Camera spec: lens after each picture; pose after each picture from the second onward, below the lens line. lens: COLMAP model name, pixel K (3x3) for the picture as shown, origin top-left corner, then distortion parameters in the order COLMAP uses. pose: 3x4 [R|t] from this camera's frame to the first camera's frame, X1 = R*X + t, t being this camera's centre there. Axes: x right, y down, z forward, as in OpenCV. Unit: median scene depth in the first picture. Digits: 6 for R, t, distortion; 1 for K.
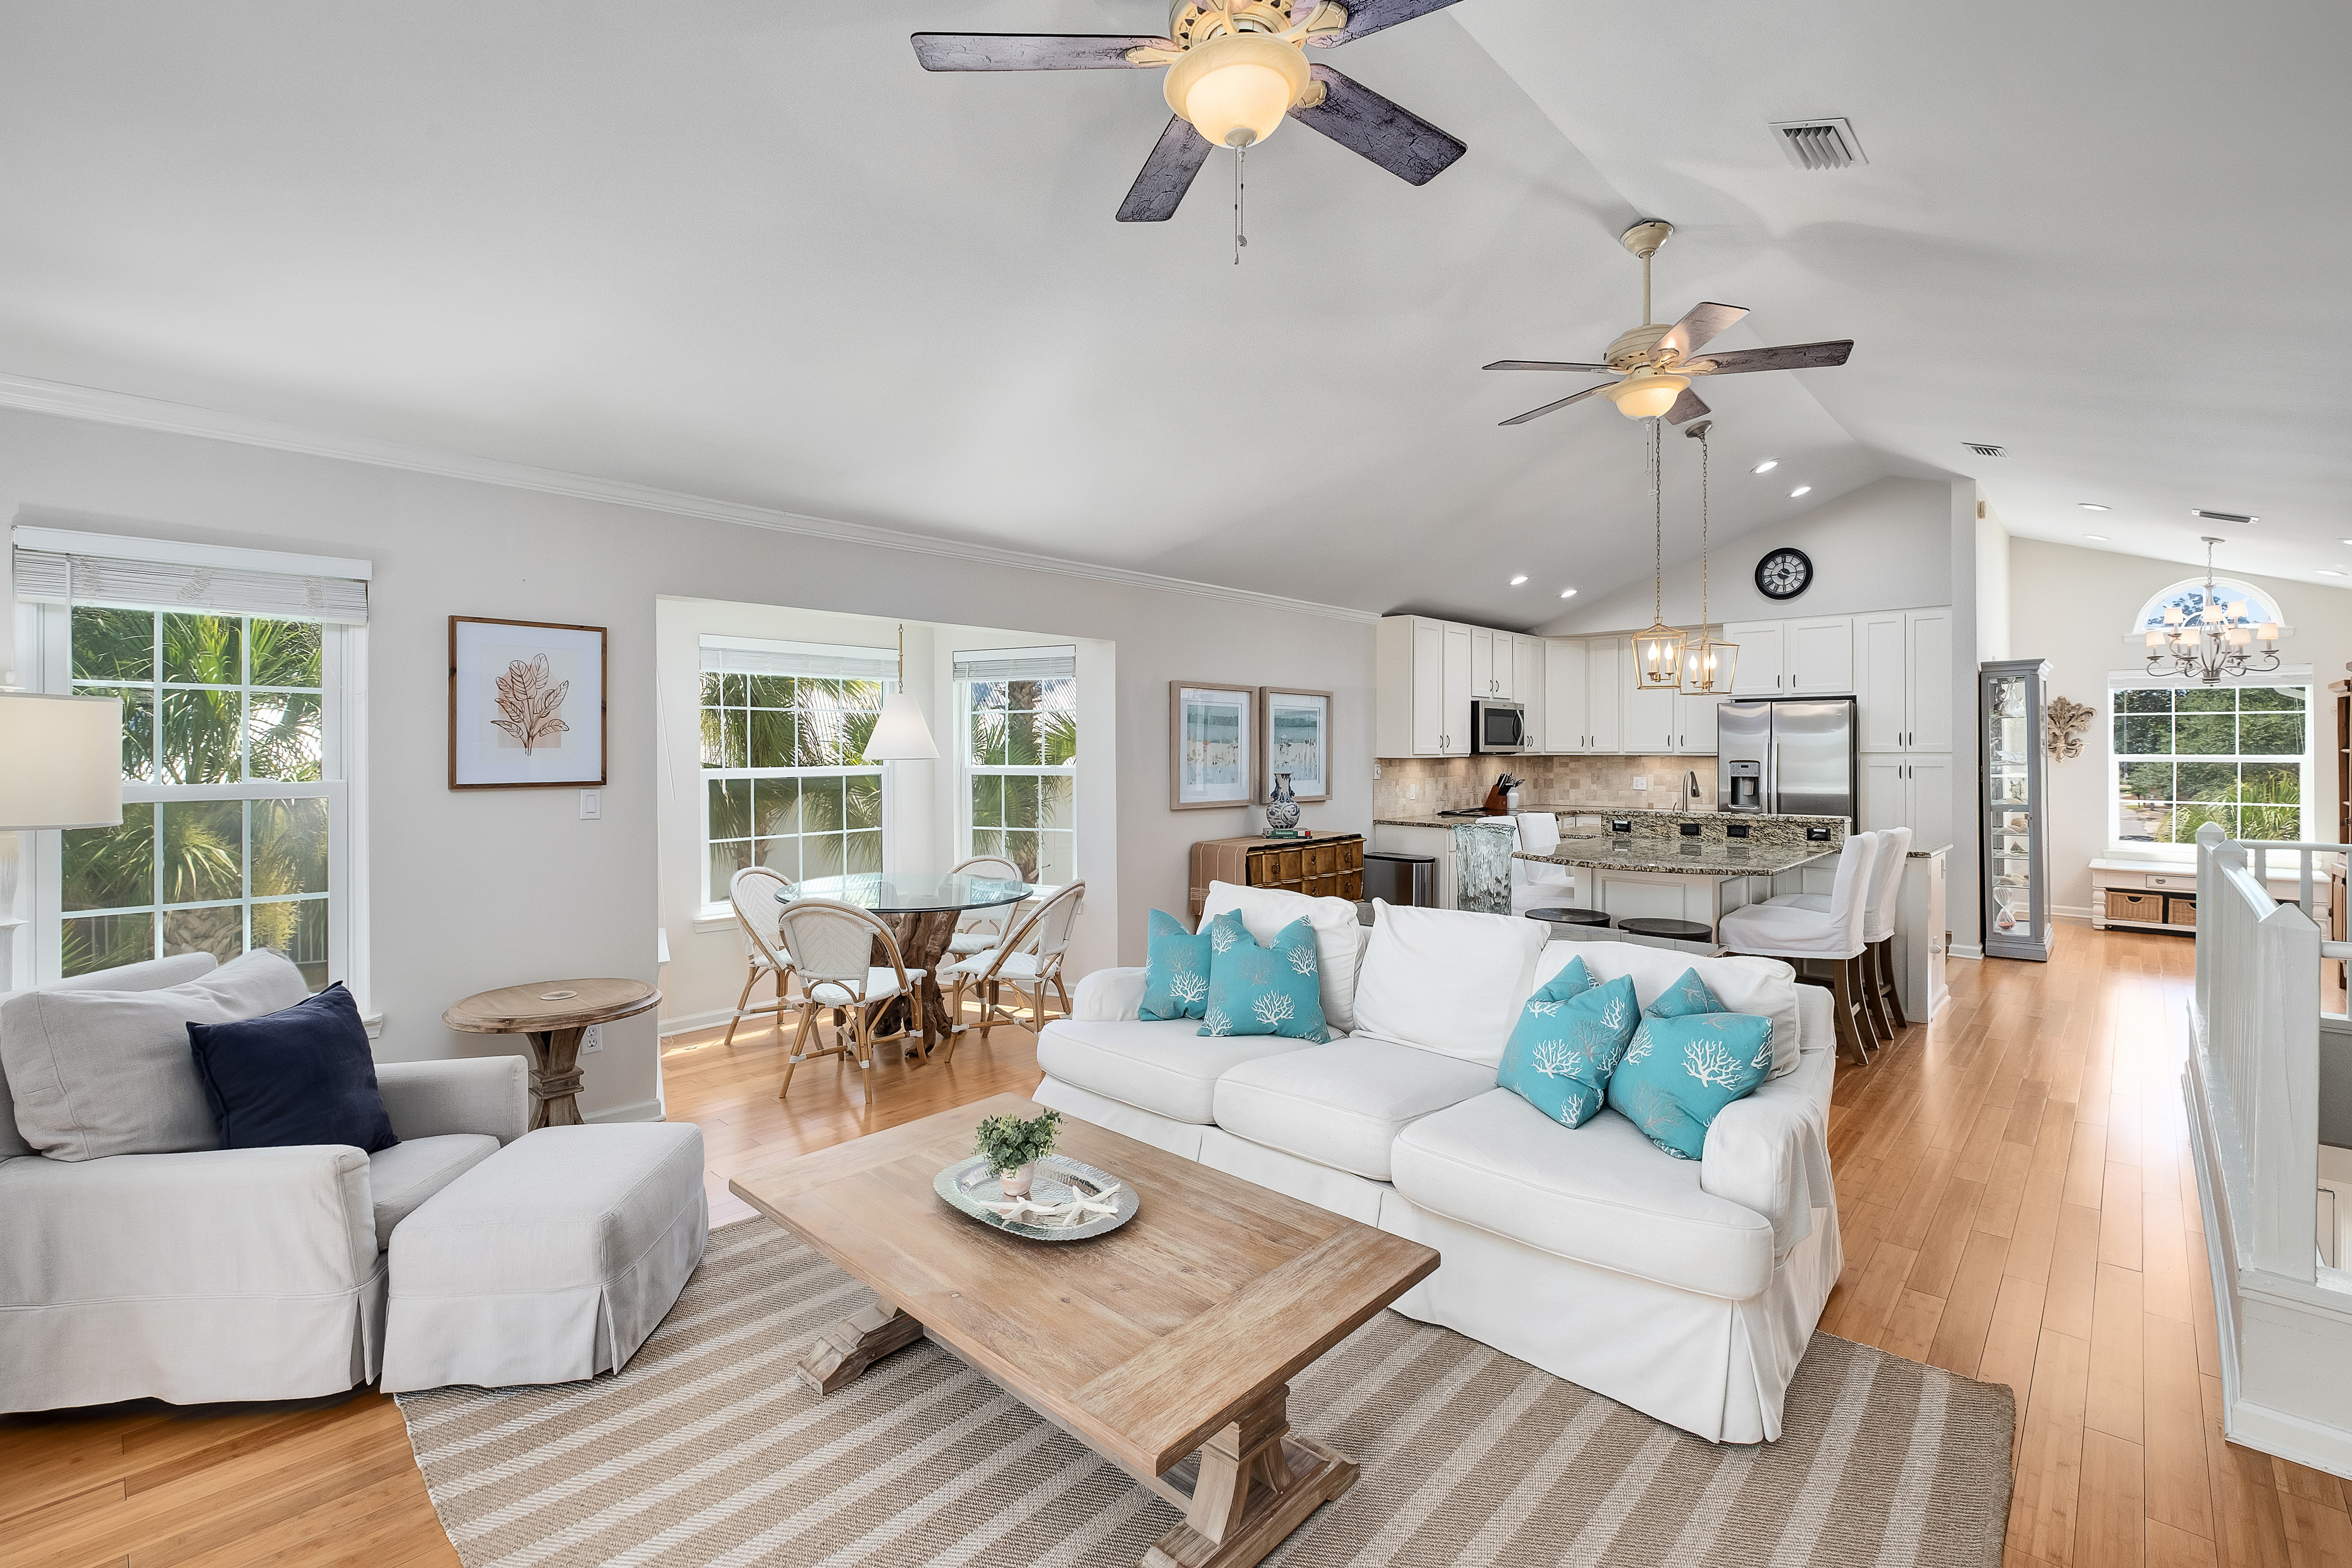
lens RADIAL K [[1034.7, 0, 1165.5], [0, 1034.7, 767.1], [0, 0, 1]] dist [-0.000758, -0.001163]
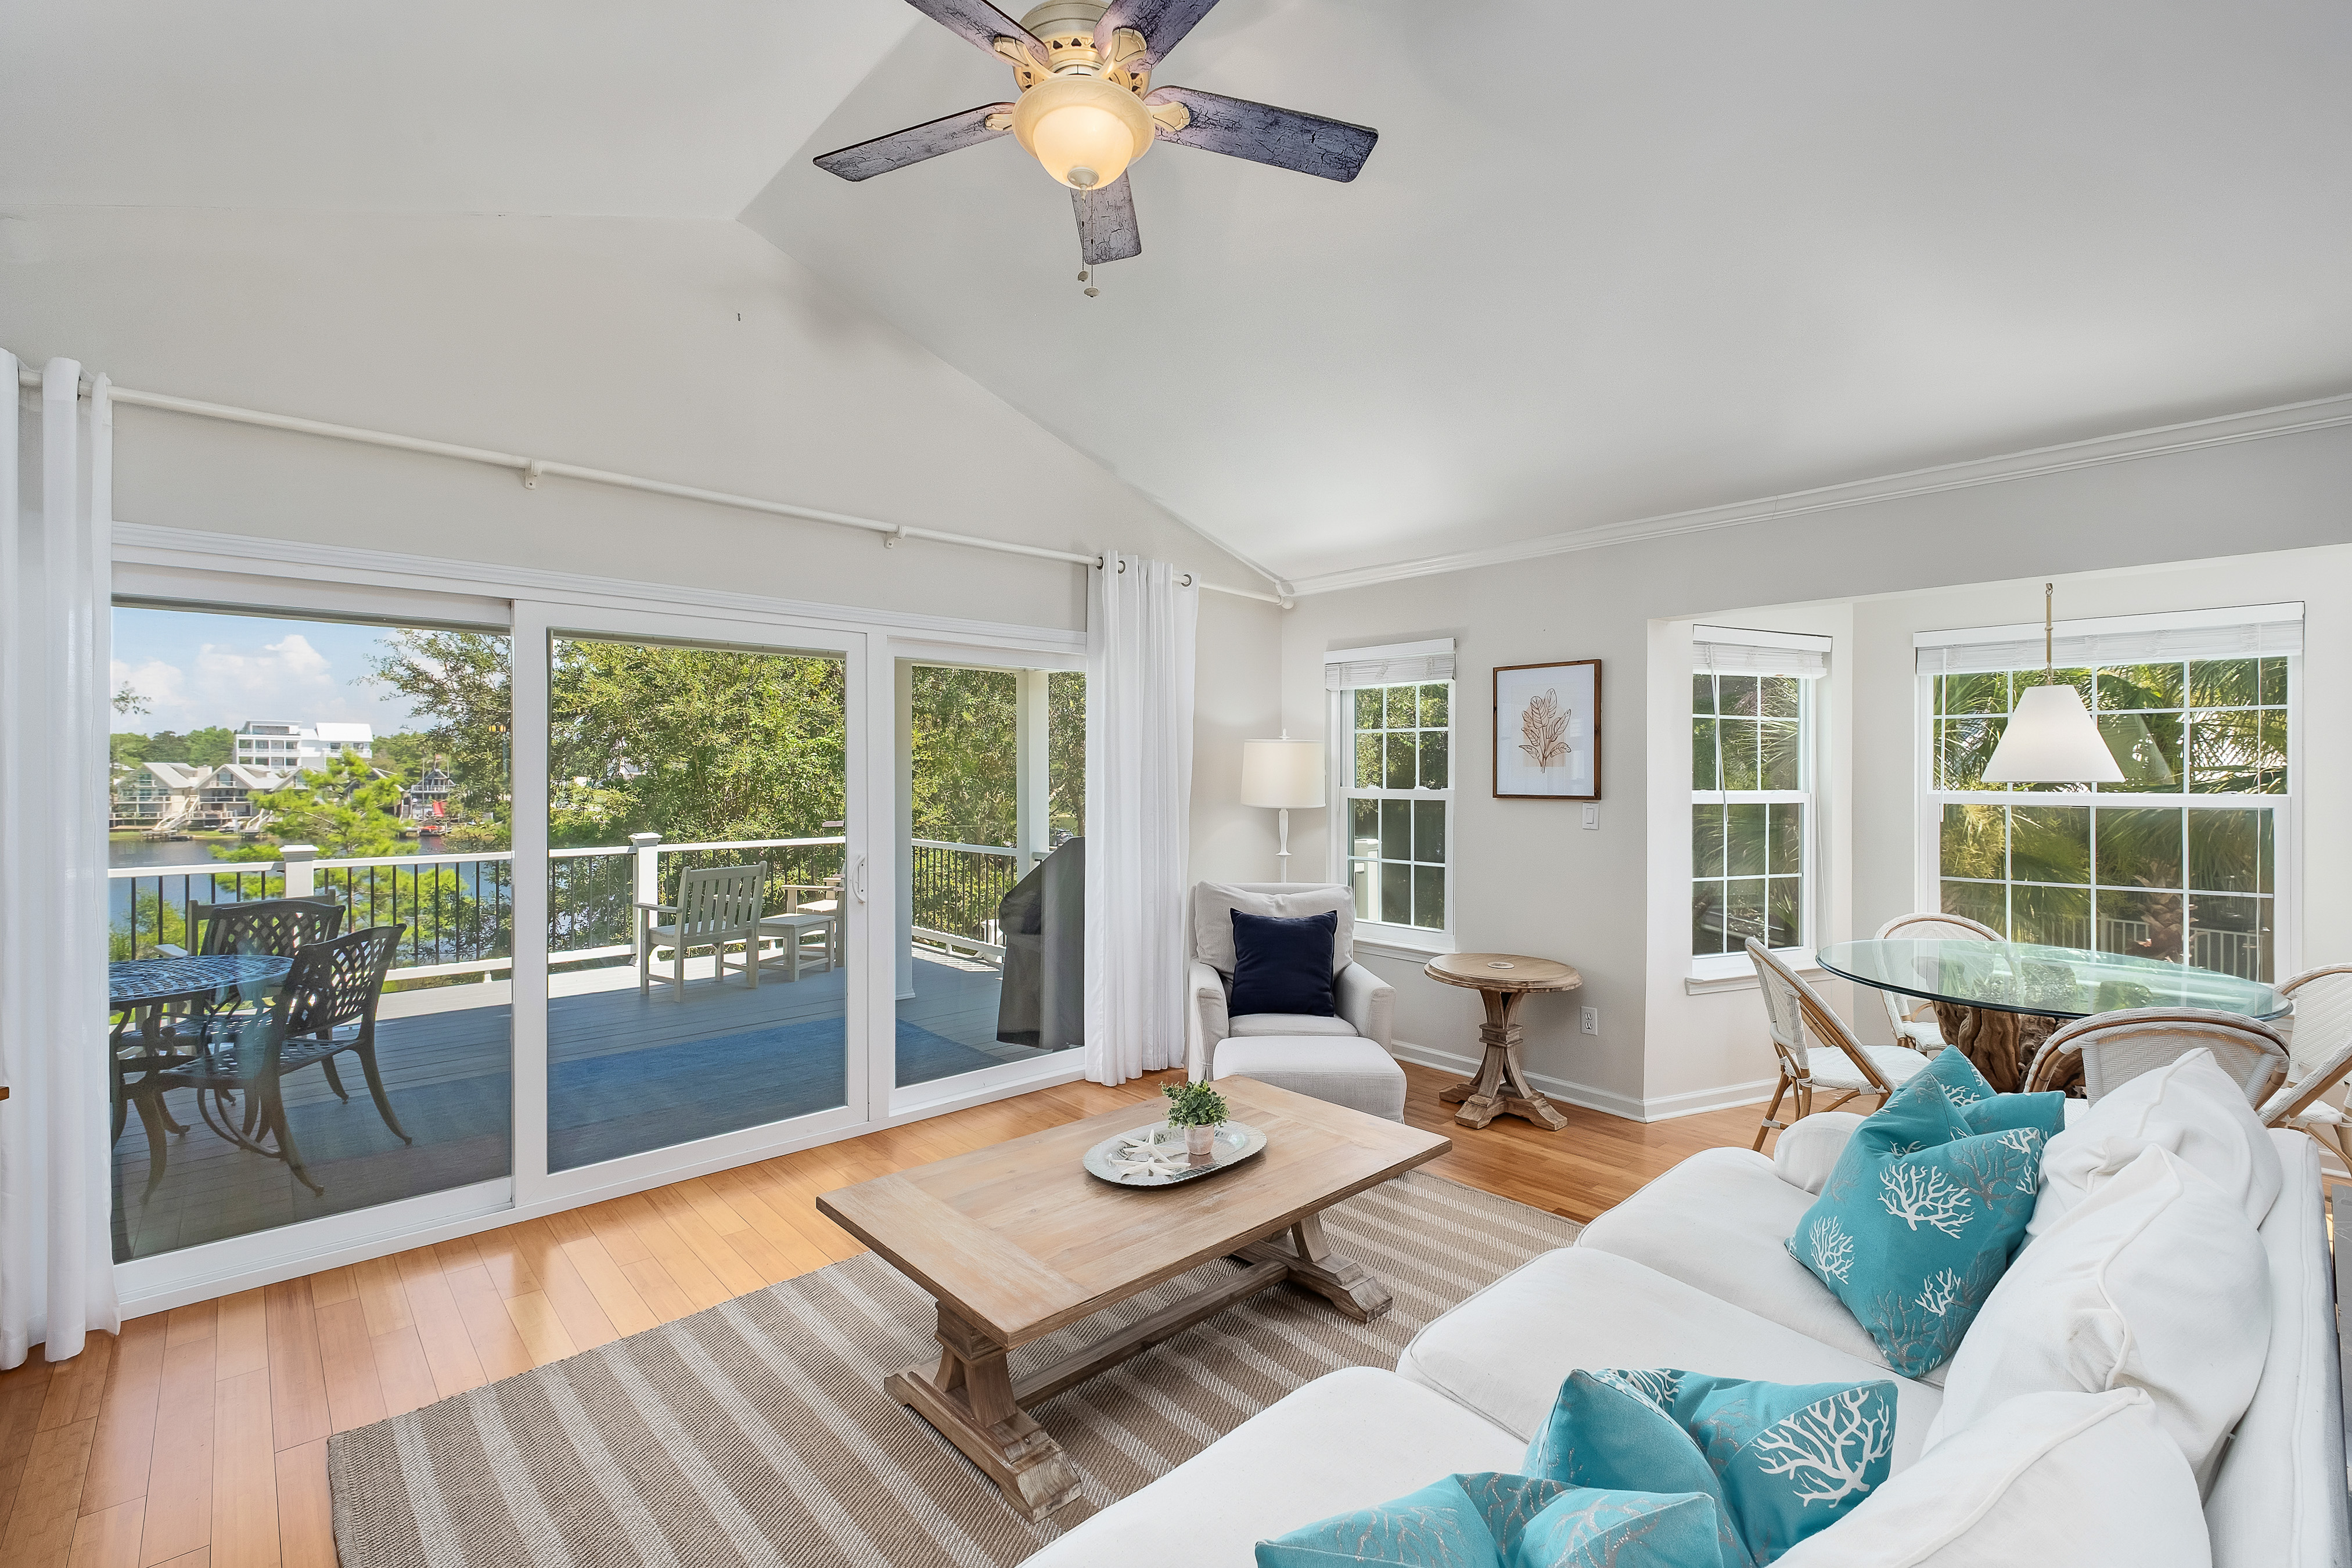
lens RADIAL K [[1022.5, 0, 1186.0], [0, 1022.5, 773.0], [0, 0, 1]] dist [0.004875, -0.004905]
pose [[-0.063251, 0.005486, -0.997983, 0.588115], [-0.015831, 0.999854, 0.006500, -0.011782], [0.997872, 0.016210, -0.063155, 0.621434]]
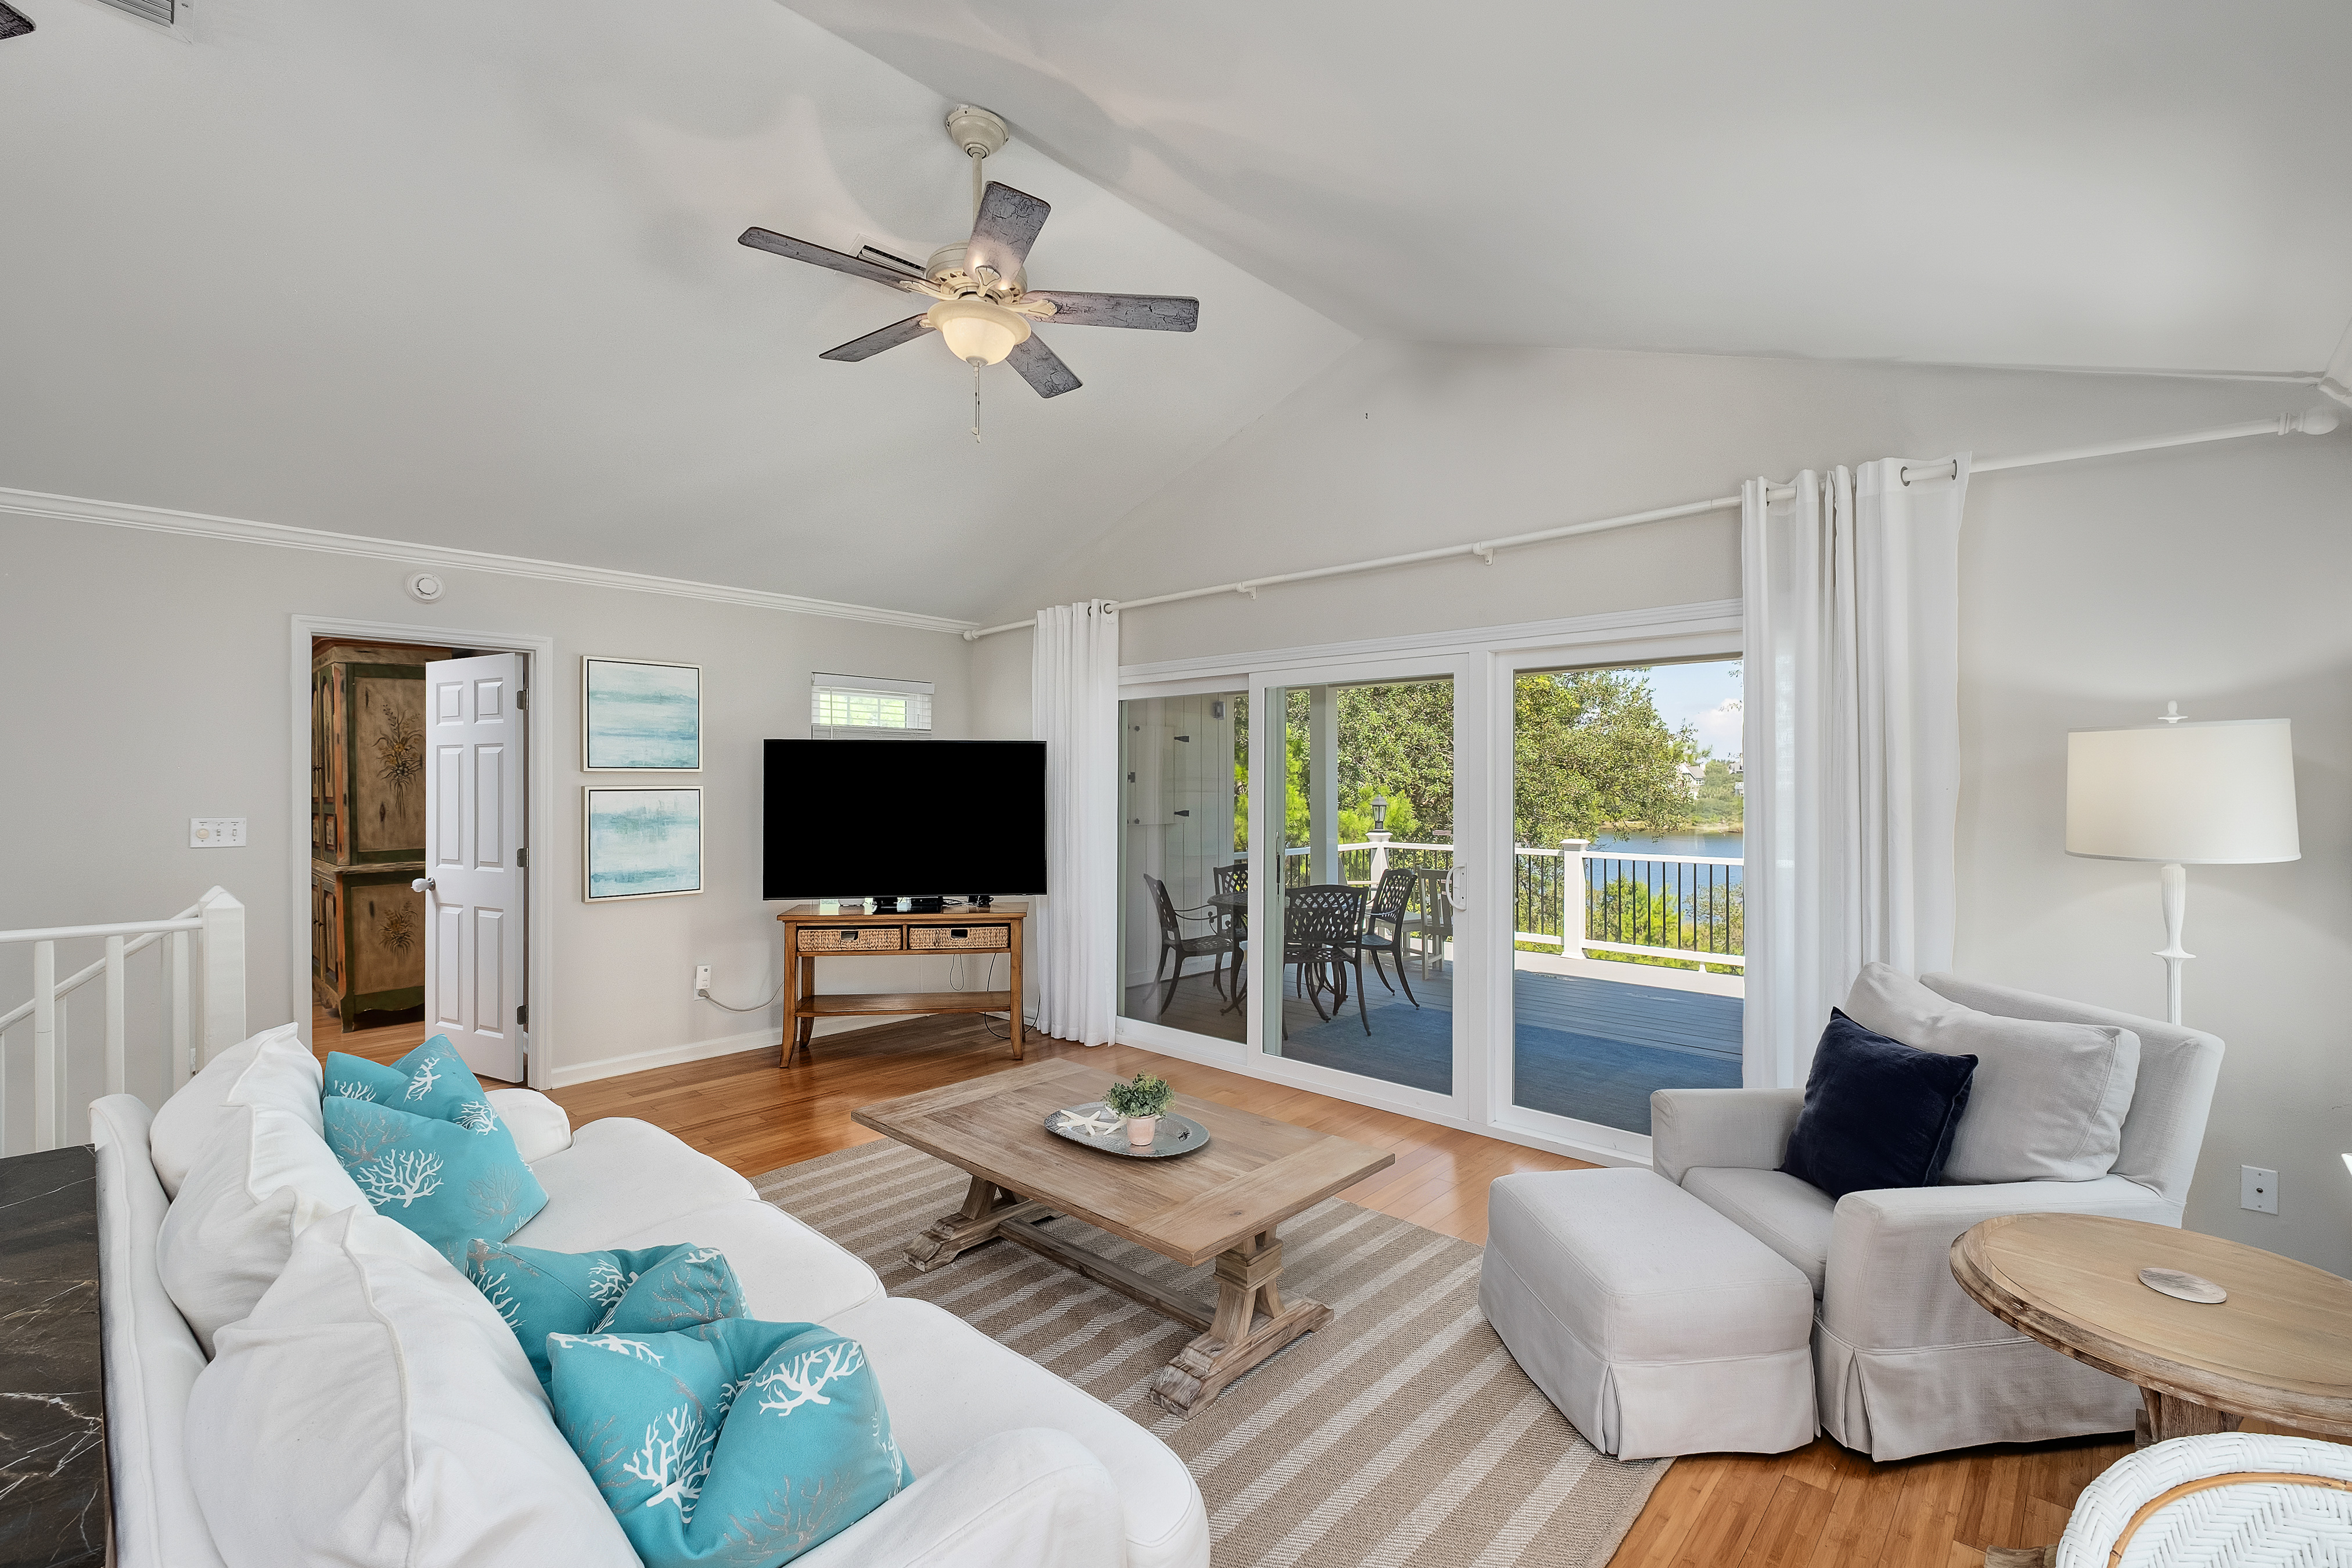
lens RADIAL K [[1030.8, 0, 1185.8], [0, 1030.8, 789.0], [0, 0, 1]] dist [0.000018, -0.000790]
pose [[-0.999851, 0.002070, -0.017161, -0.105319], [0.001667, 0.999724, 0.023447, -0.023114], [0.017204, 0.023415, -0.999578, 1.311285]]
